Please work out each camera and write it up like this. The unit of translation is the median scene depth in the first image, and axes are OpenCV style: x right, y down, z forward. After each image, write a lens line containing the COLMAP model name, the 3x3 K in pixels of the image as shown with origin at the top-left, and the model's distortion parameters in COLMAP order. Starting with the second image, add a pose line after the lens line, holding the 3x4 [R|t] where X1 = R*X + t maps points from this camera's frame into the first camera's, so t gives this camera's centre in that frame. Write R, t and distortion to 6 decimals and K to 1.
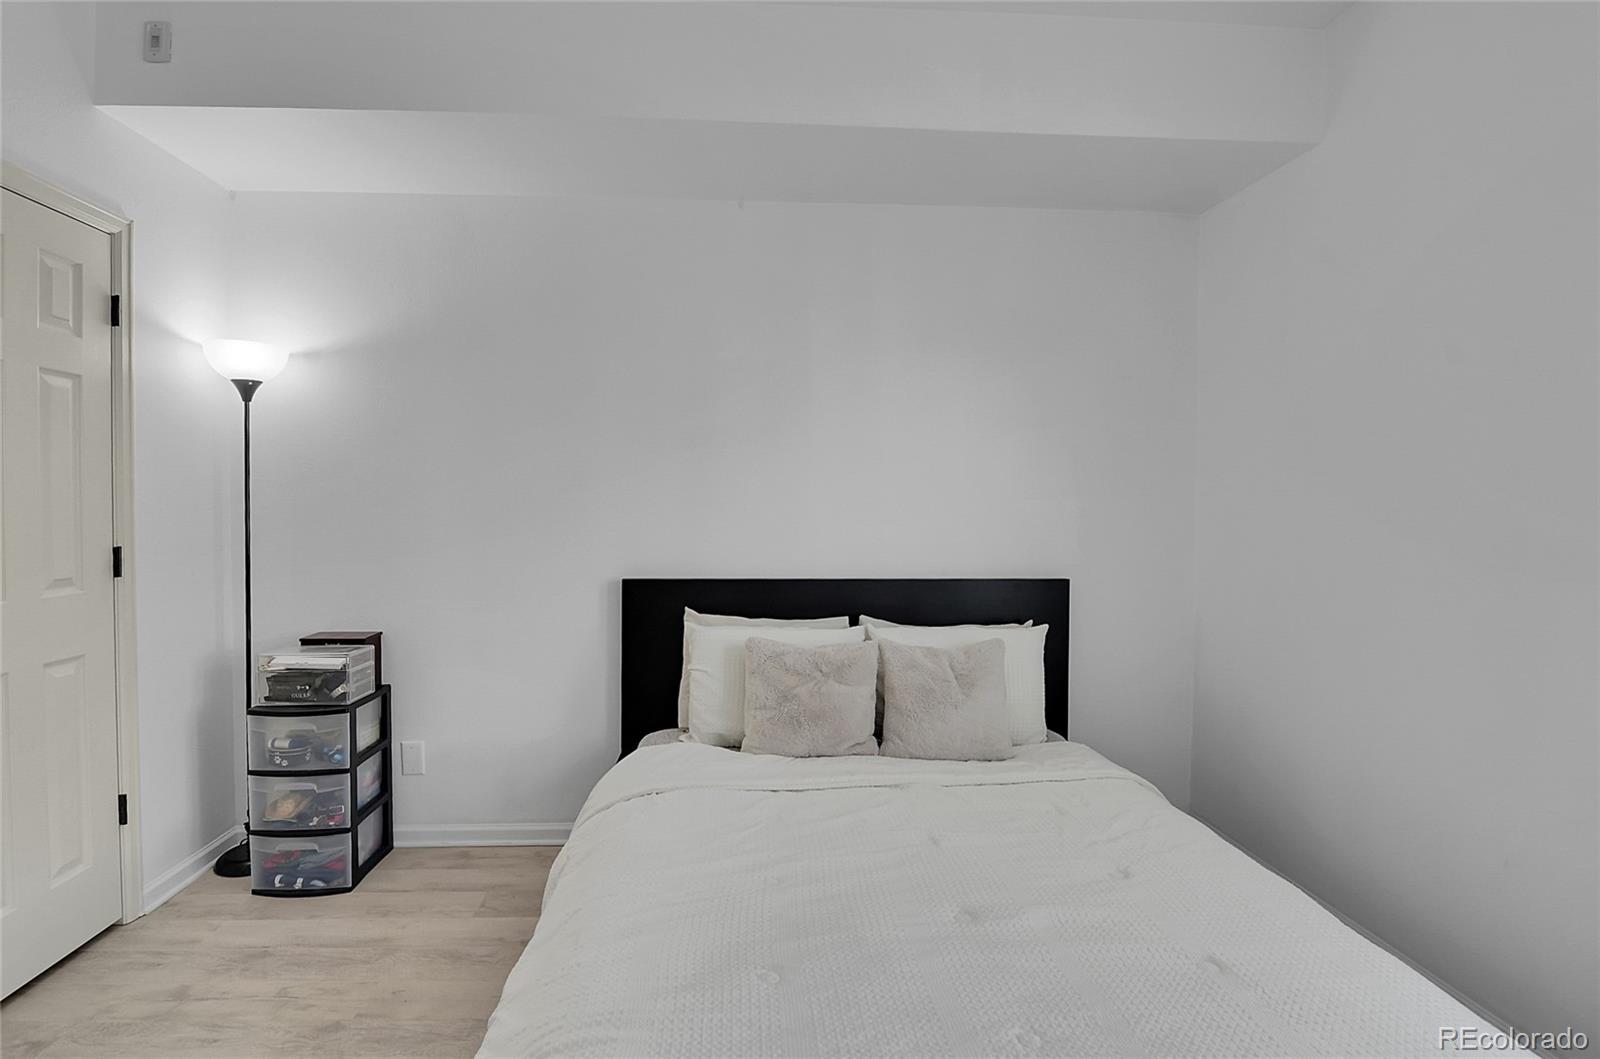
lens RADIAL K [[782.1, 0, 798.1], [0, 782.1, 519.4], [0, 0, 1]] dist [-0.010924, -0.006238]
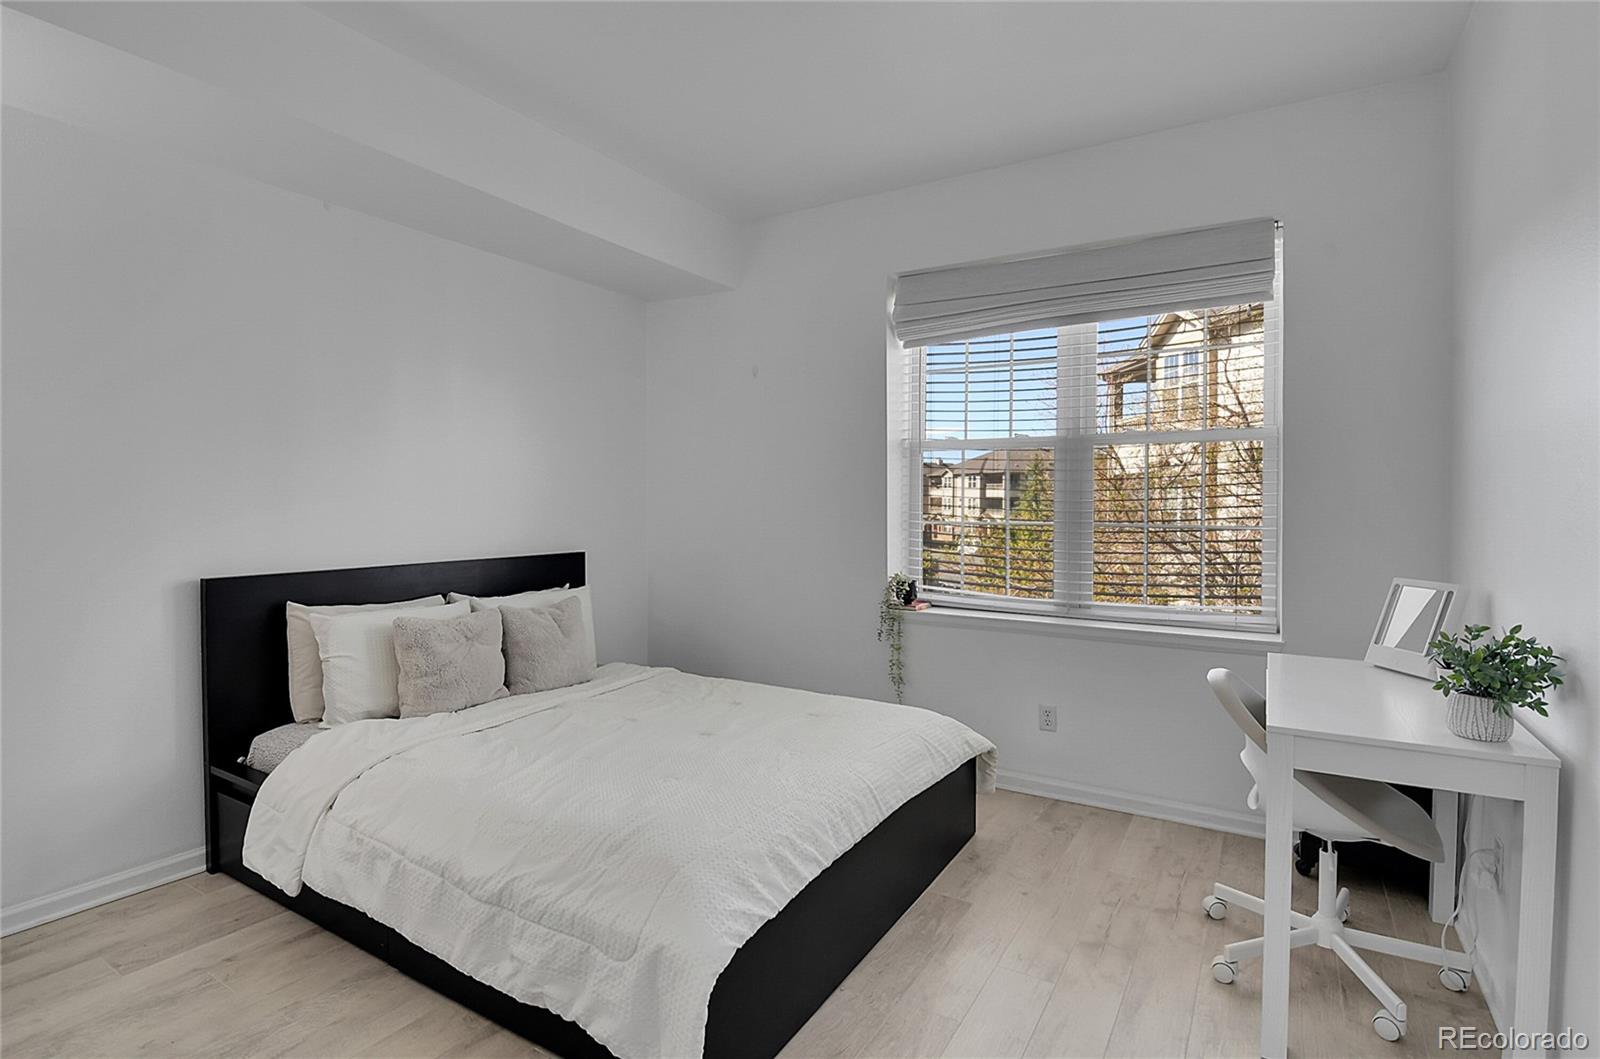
lens RADIAL K [[782.1, 0, 808.7], [0, 782.1, 512.8], [0, 0, 1]] dist [-0.010924, -0.006238]
pose [[0.553614, -0.016191, 0.832616, -0.670264], [0.008195, 0.999868, 0.013994, -0.010057], [-0.832733, -0.000924, 0.553674, -0.103468]]
